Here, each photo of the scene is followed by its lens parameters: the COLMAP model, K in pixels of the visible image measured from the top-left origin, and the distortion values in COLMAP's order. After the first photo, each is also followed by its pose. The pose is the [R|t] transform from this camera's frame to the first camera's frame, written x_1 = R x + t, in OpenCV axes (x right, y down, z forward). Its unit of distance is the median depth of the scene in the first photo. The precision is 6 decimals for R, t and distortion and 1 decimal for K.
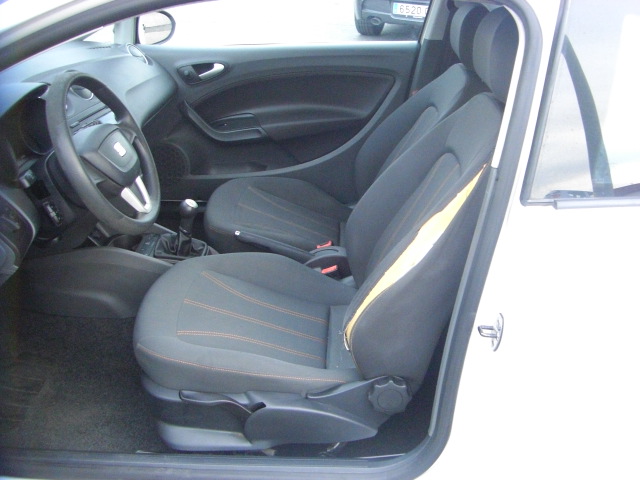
lens RADIAL K [[722.1, 0, 370.5], [0, 722.1, 239.2], [0, 0, 1]] dist [-0.176729, 0.139661]
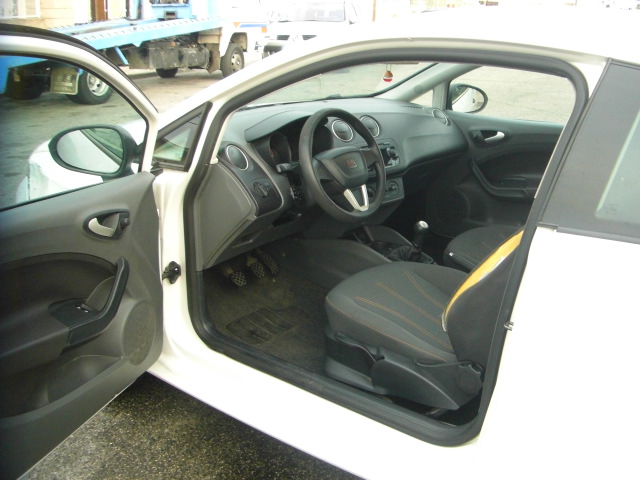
lens RADIAL K [[722.1, 0, 370.5], [0, 722.1, 239.2], [0, 0, 1]] dist [-0.176729, 0.139661]
pose [[0.800235, 0.180560, -0.571859, 0.433109], [-0.257388, 0.964708, -0.055579, 0.074606], [0.541642, 0.191666, 0.818467, -0.131099]]
